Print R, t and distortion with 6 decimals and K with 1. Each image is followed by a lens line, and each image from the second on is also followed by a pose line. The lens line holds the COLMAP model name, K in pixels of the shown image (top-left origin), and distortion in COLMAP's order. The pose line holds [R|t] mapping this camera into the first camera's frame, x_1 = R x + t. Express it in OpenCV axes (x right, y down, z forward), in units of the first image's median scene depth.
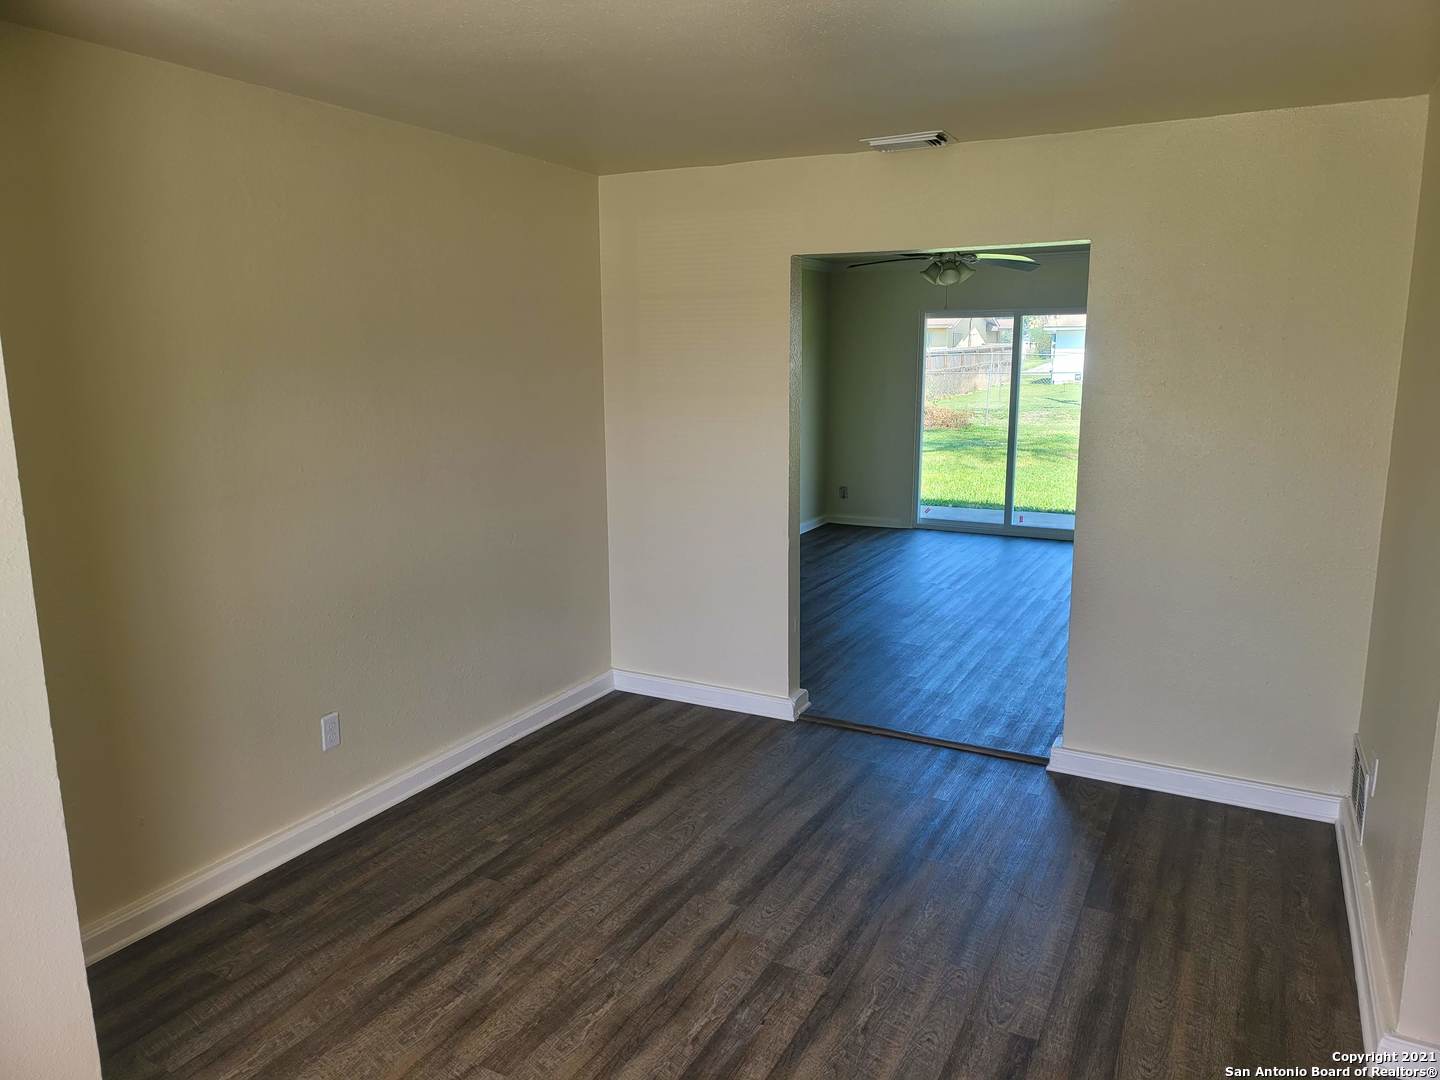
lens RADIAL K [[1002.2, 0, 720.5], [0, 1002.2, 530.3], [0, 0, 1]] dist [0.055285, -0.053347]
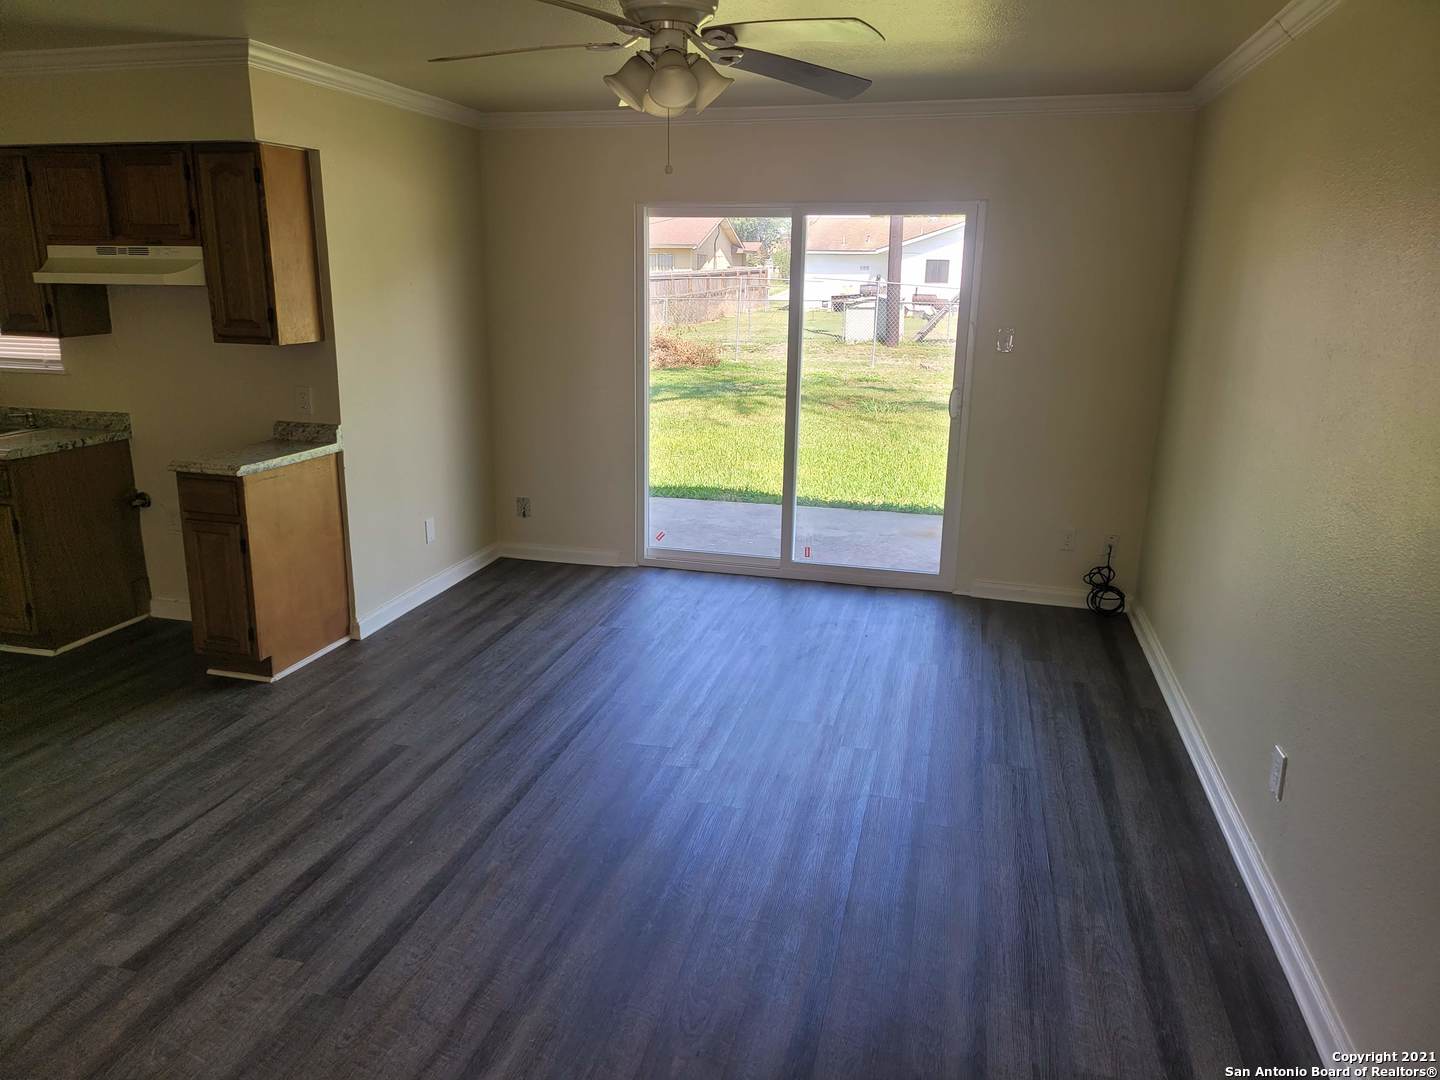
lens RADIAL K [[995.5, 0, 722.7], [0, 995.5, 516.3], [0, 0, 1]] dist [0.052186, -0.057919]
pose [[0.969448, -0.038704, 0.242223, 0.279050], [0.023105, 0.997491, 0.066915, -0.208698], [-0.244205, -0.059274, 0.967910, 1.170312]]
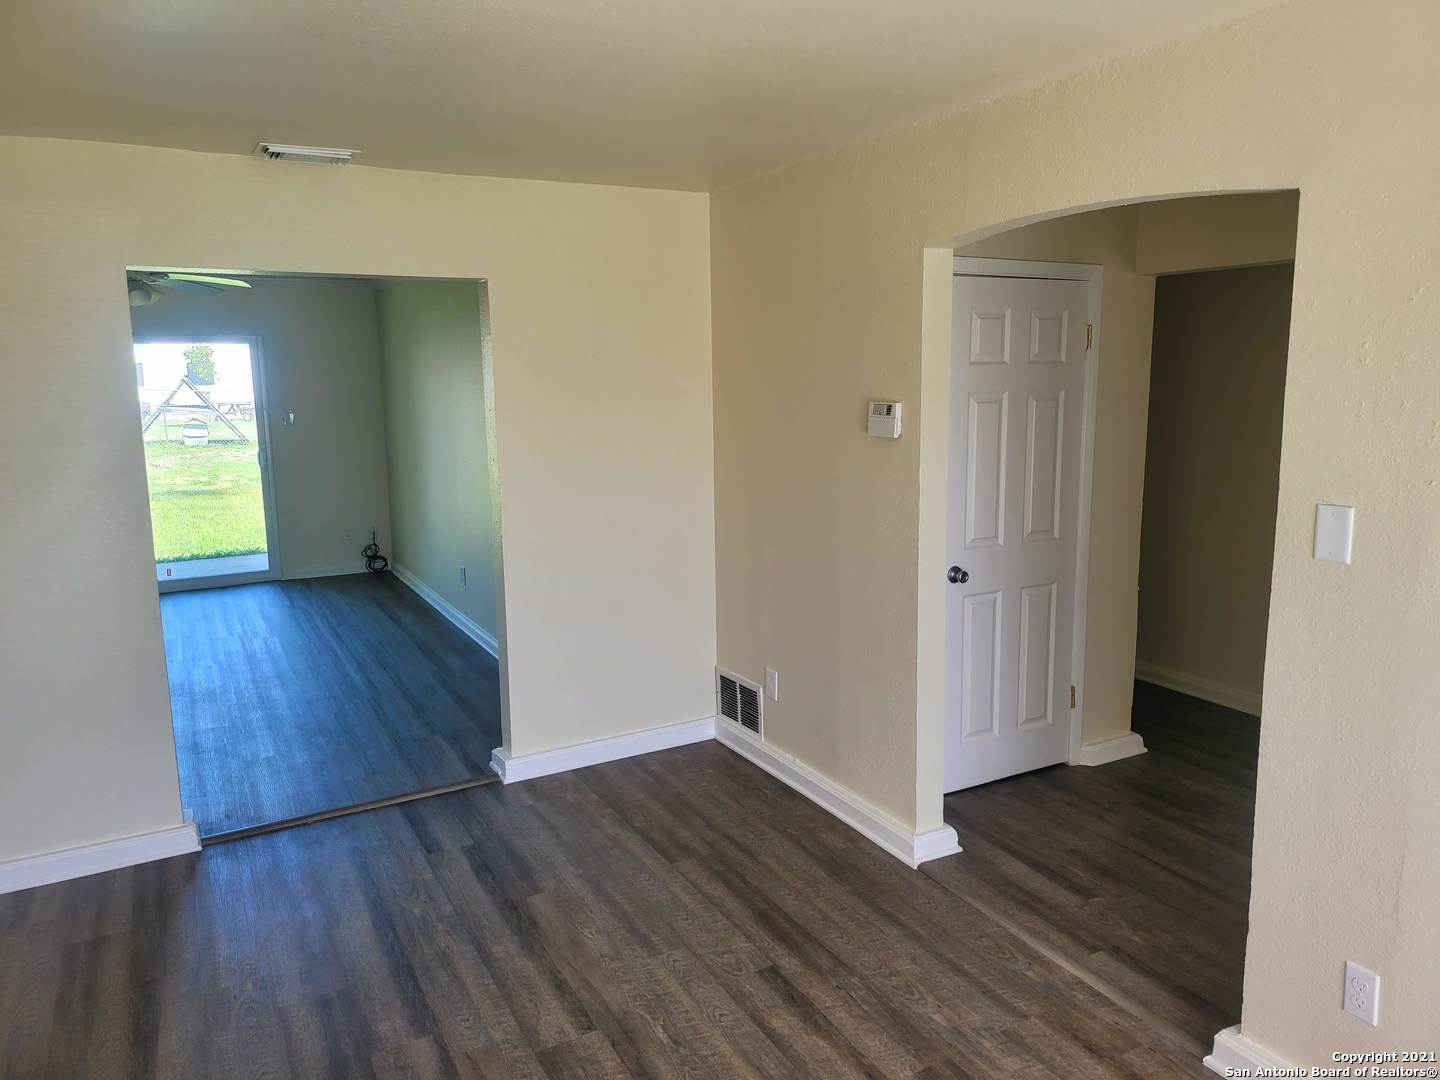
lens RADIAL K [[1010.5, 0, 724.2], [0, 1010.5, 523.1], [0, 0, 1]] dist [0.063341, -0.069722]
pose [[0.544120, -0.131147, 0.828694, -0.484518], [0.162828, 0.985435, 0.049039, -0.051717], [-0.823055, 0.108251, 0.557550, 0.258122]]
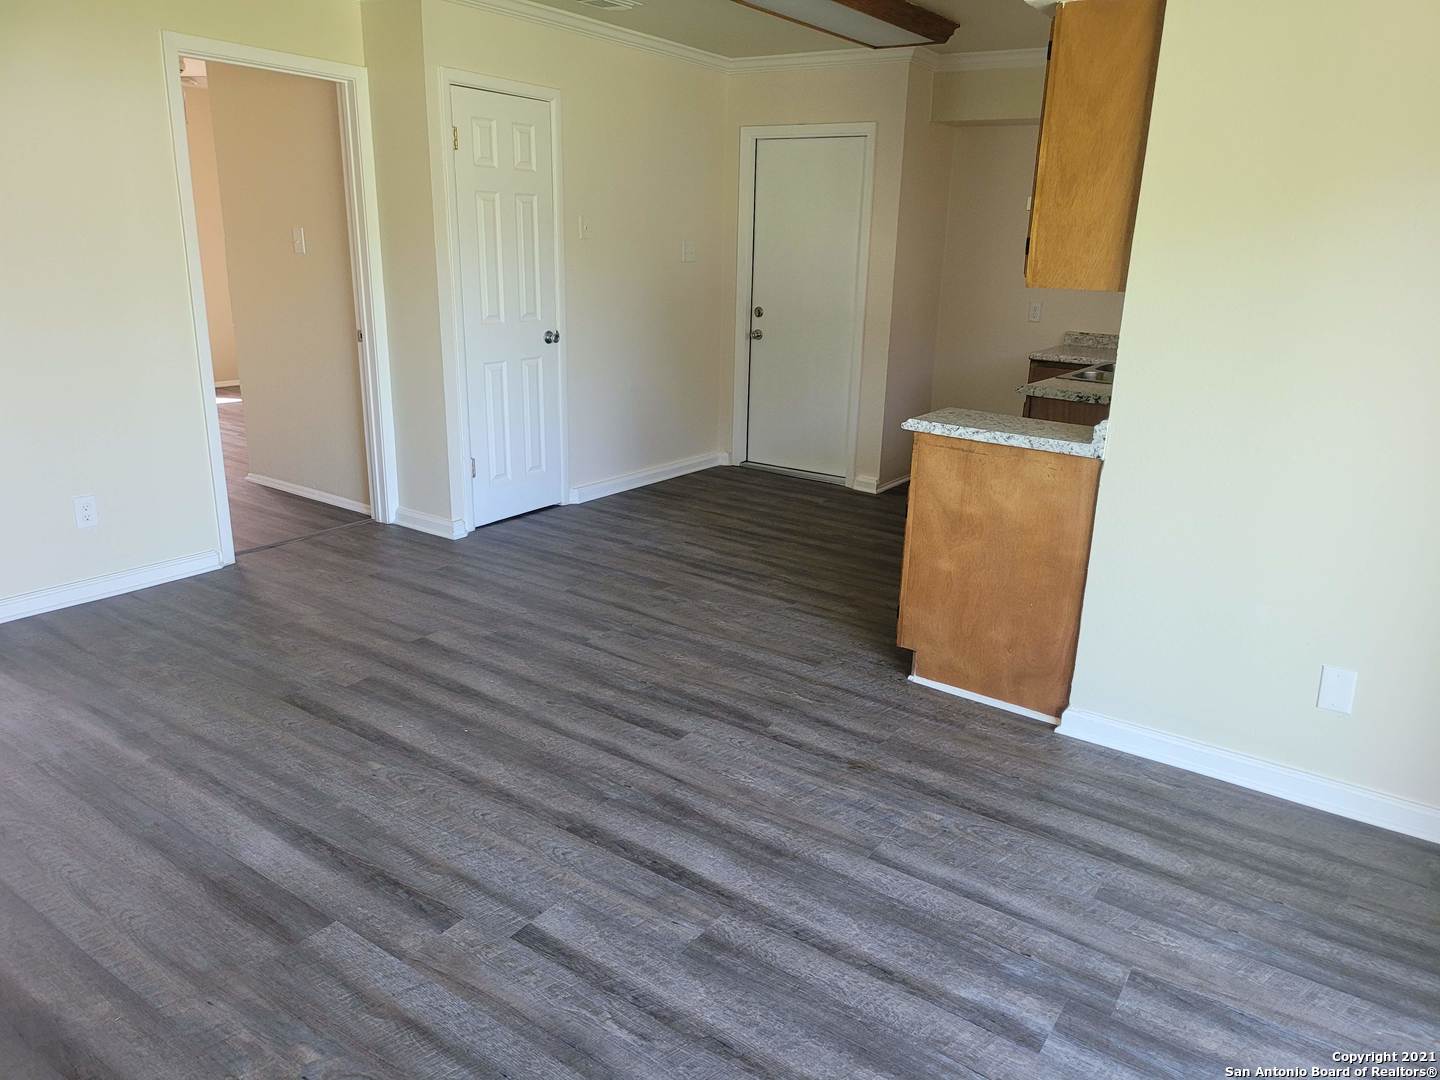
lens RADIAL K [[998.8, 0, 756.5], [0, 998.8, 541.1], [0, 0, 1]] dist [0.033495, -0.003187]
pose [[-0.093680, 0.292562, -0.951647, 1.028743], [-0.211030, 0.928296, 0.306157, -0.362804], [0.972980, 0.229507, -0.025224, 2.365289]]
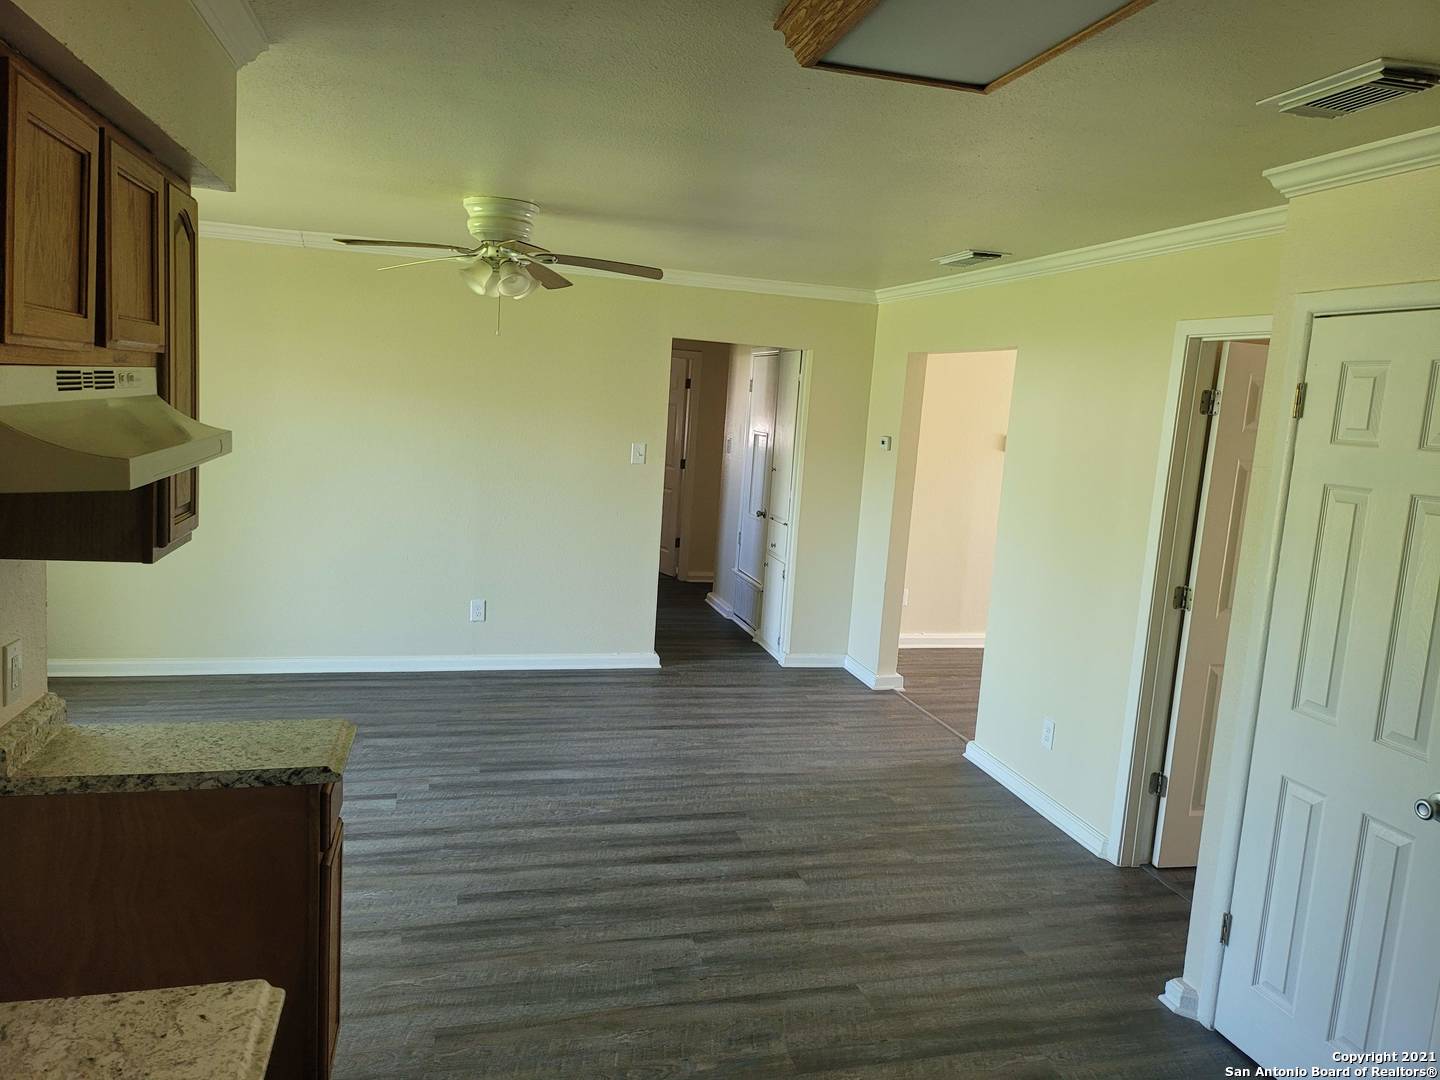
lens RADIAL K [[995.5, 0, 722.7], [0, 995.5, 516.3], [0, 0, 1]] dist [0.052186, -0.057919]
pose [[-0.682134, -0.132030, 0.719209, -0.695909], [0.064880, 0.968757, 0.239377, -0.509914], [-0.728344, 0.209949, -0.652255, 2.715062]]
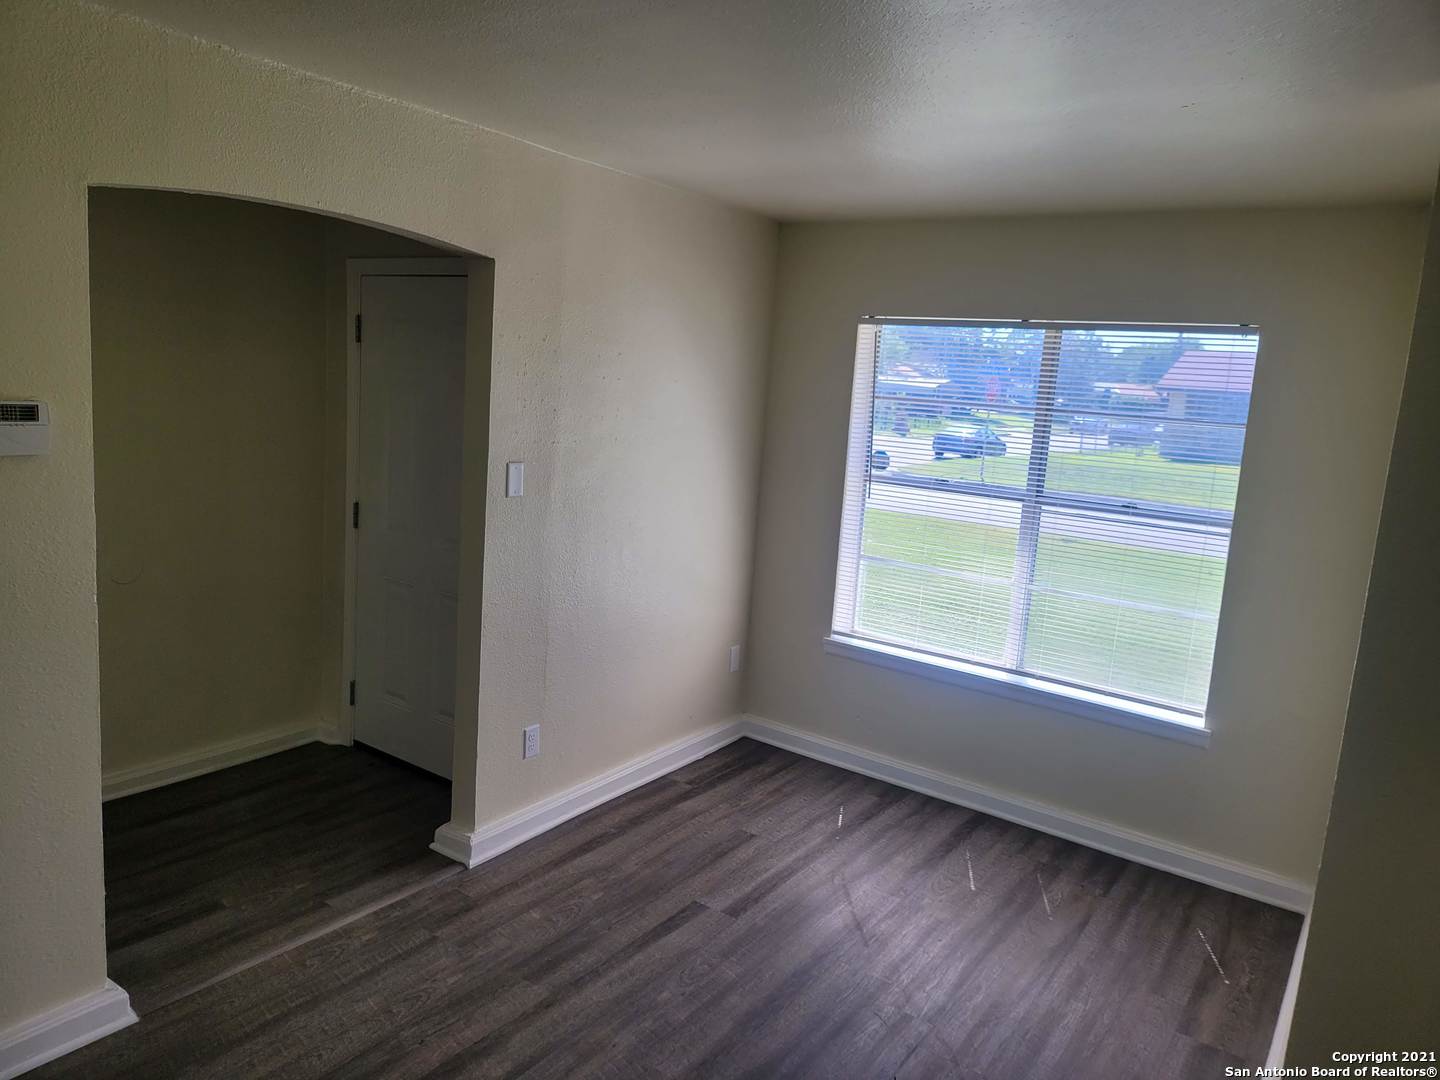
lens RADIAL K [[995.5, 0, 722.7], [0, 995.5, 516.3], [0, 0, 1]] dist [0.052186, -0.057919]
pose [[-0.990827, -0.079971, 0.108933, -0.046677], [-0.041868, 0.948098, 0.315209, -0.257266], [-0.128487, 0.307757, -0.942750, 1.303991]]
